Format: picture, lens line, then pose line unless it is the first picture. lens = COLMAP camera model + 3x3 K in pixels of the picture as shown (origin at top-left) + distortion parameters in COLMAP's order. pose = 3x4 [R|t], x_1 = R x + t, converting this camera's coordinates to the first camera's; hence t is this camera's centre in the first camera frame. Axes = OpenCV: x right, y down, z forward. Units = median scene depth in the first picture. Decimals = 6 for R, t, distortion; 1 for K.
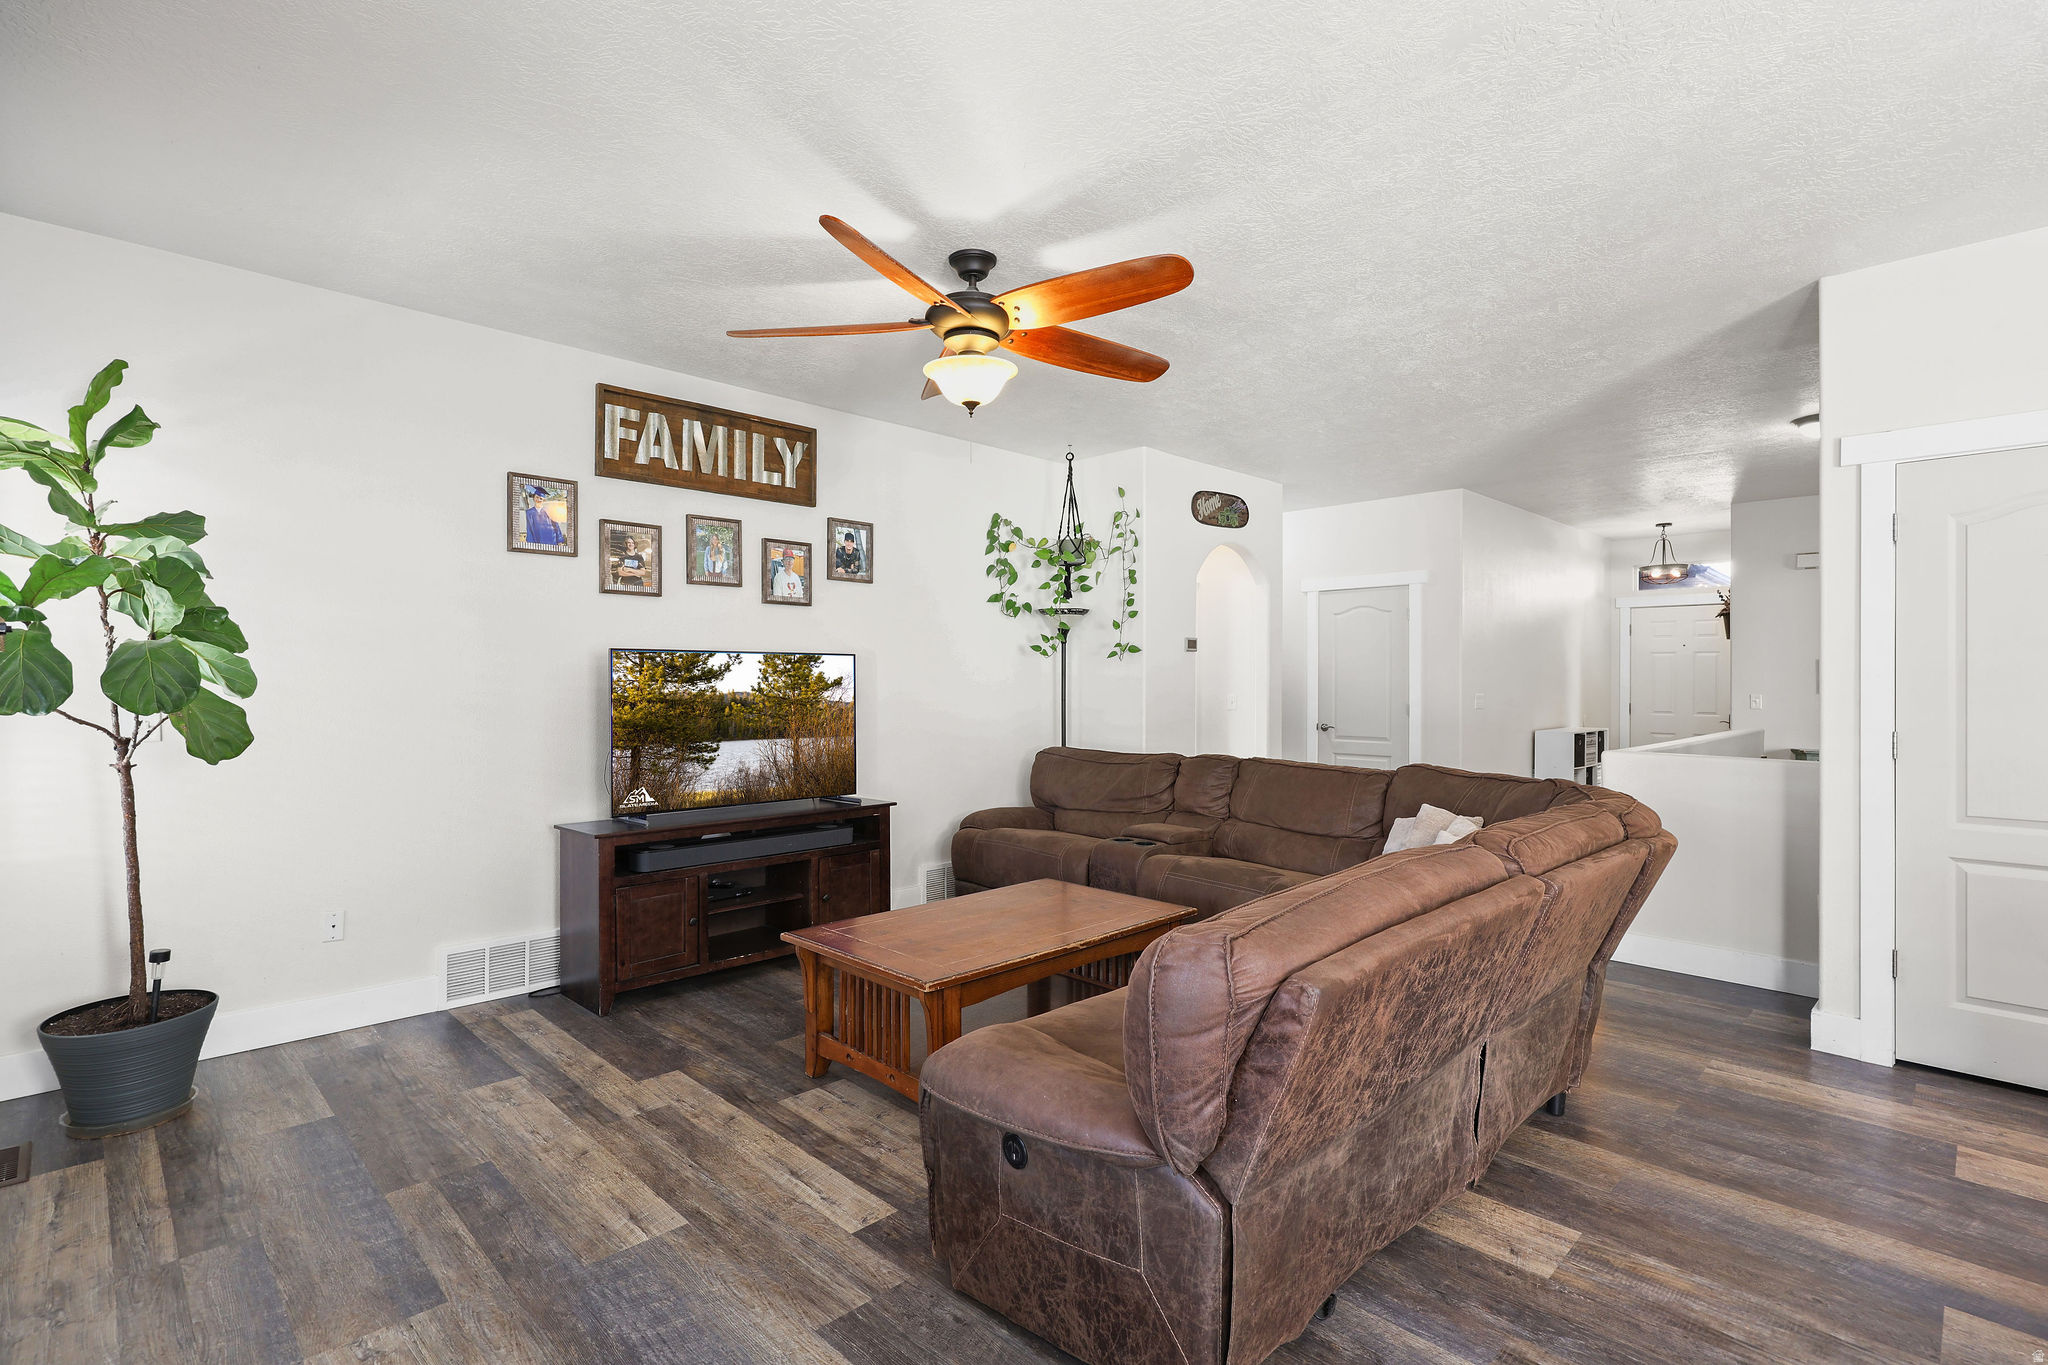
lens RADIAL K [[983.3, 0, 1009.7], [0, 983.3, 677.7], [0, 0, 1]] dist [-0.002822, 0.000355]
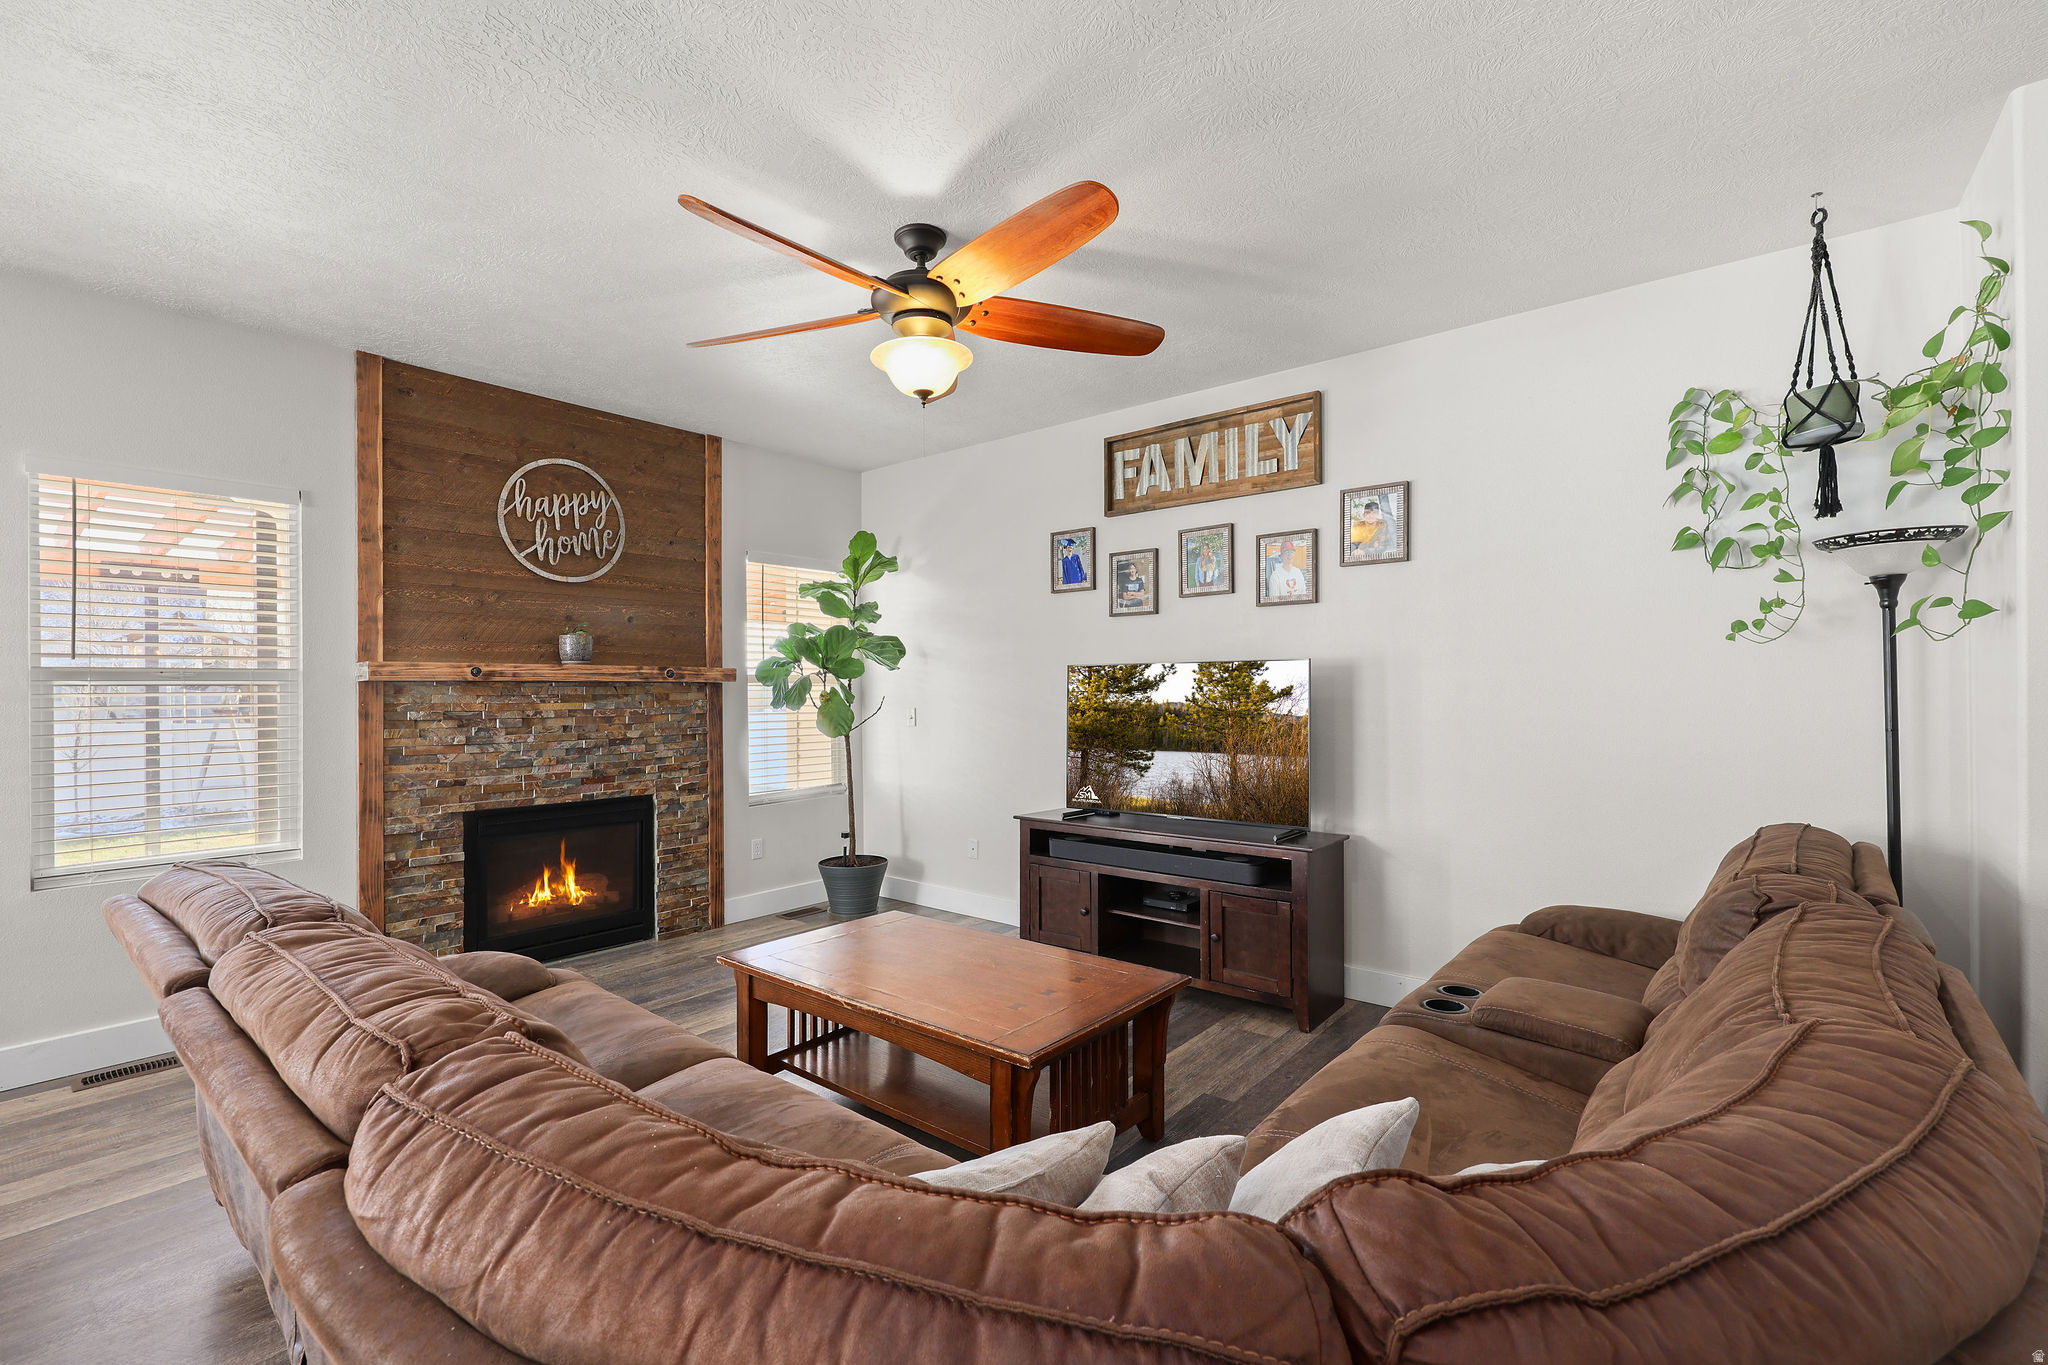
lens RADIAL K [[882.1, 0, 1014.3], [0, 882.1, 686.5], [0, 0, 1]] dist [0.001479, 0.000309]
pose [[0.100925, -0.008678, -0.994856, 0.597075], [0.008814, 0.999931, -0.007828, 0.004118], [0.994855, -0.007978, 0.100994, 0.753030]]
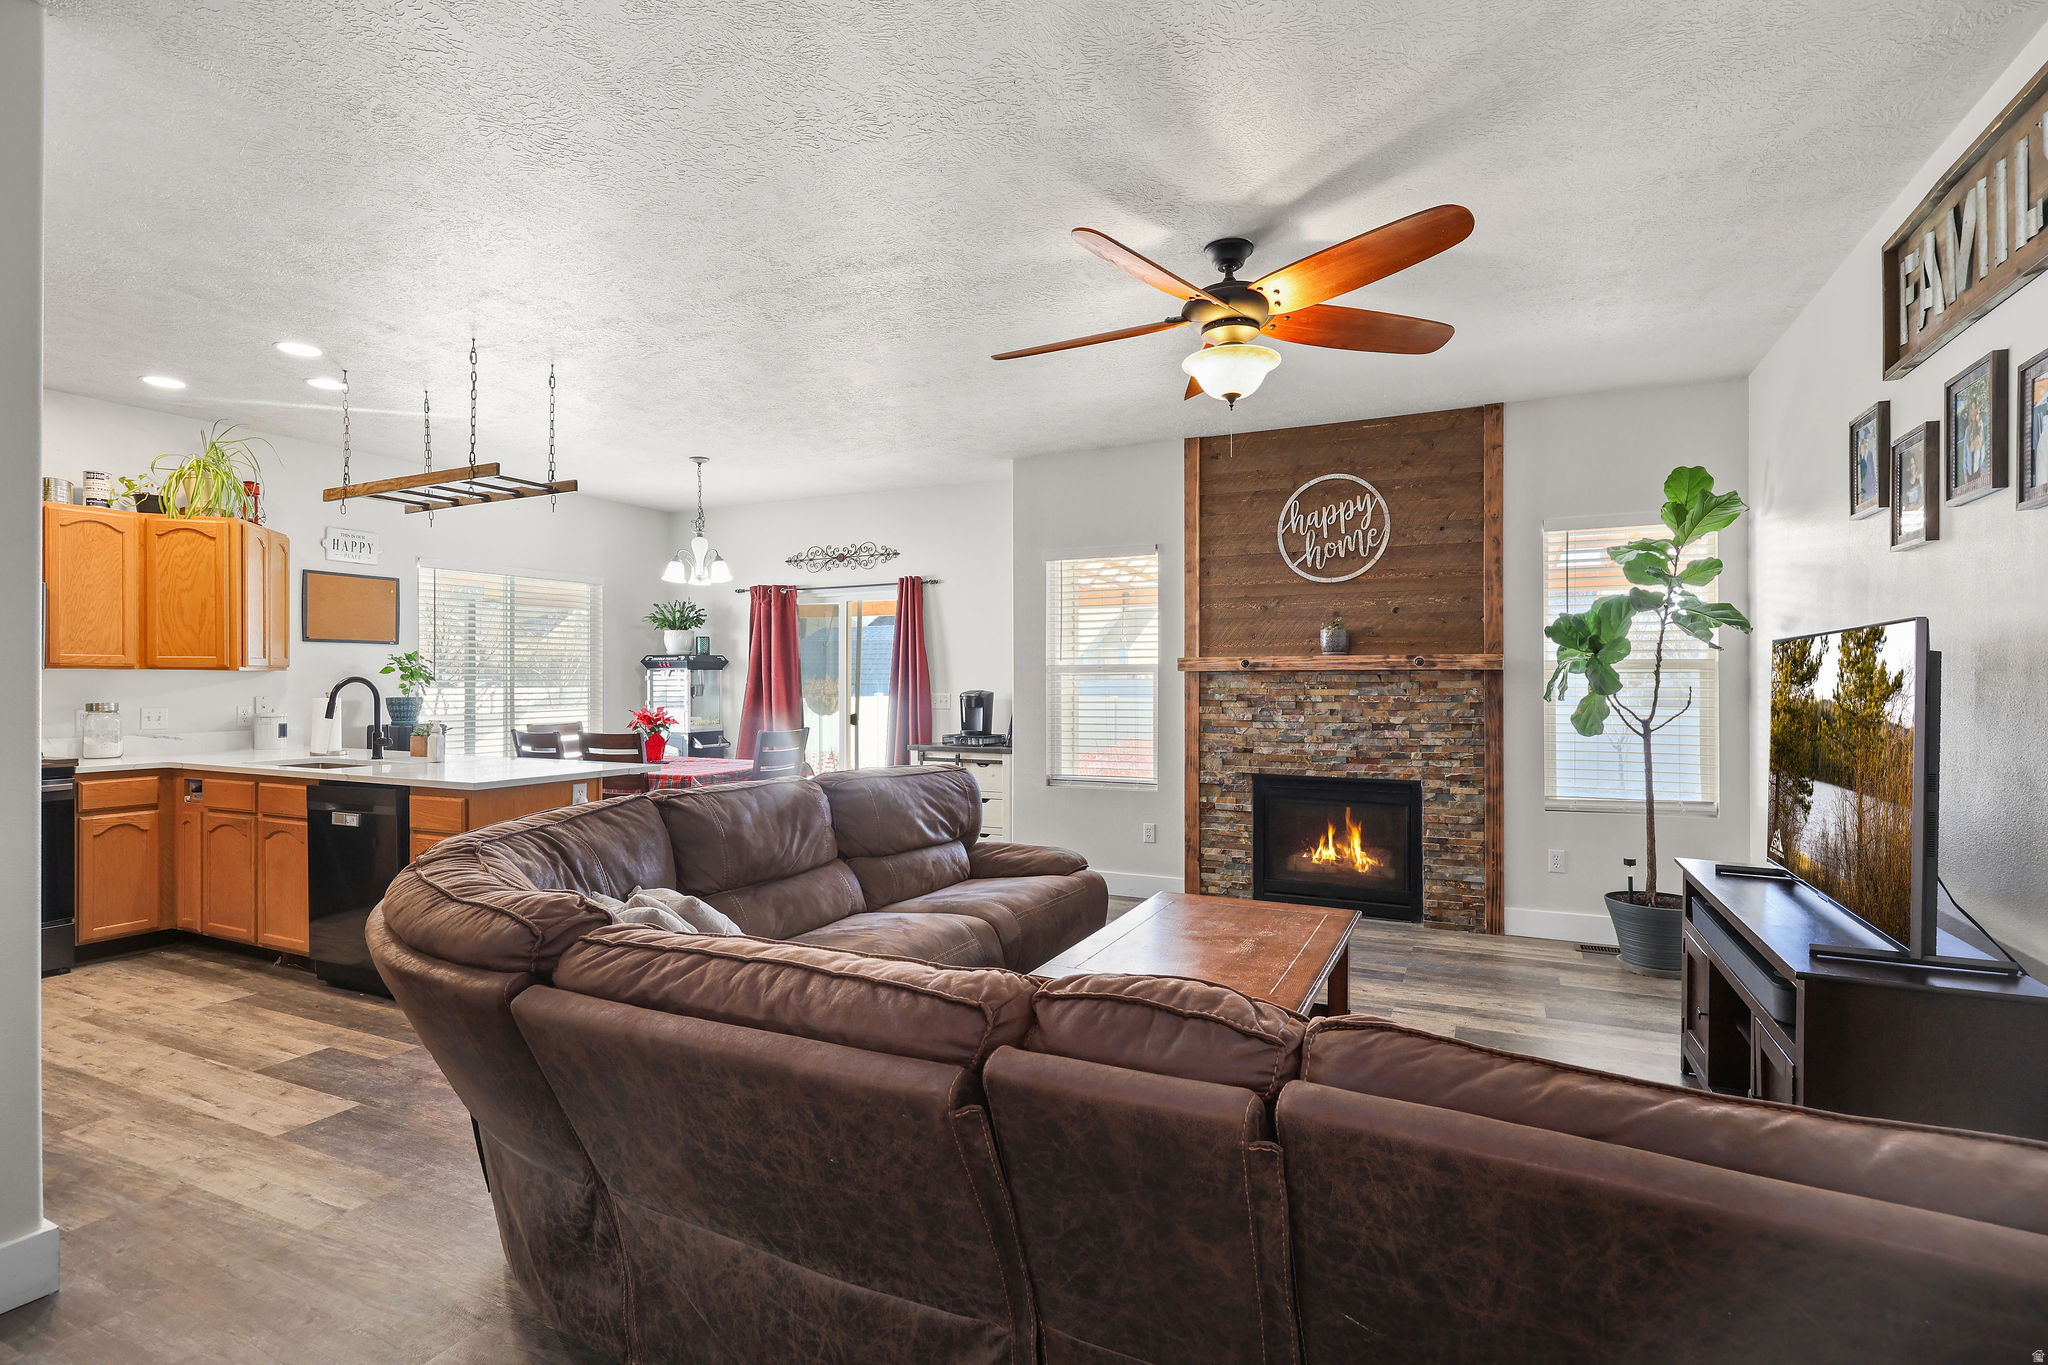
lens RADIAL K [[983.3, 0, 1009.7], [0, 983.3, 677.7], [0, 0, 1]] dist [-0.002822, 0.000355]
pose [[-0.940208, -0.004110, -0.340576, 0.373040], [-0.001237, 0.999962, -0.008651, 0.006901], [0.340599, -0.007713, -0.940177, 1.384187]]
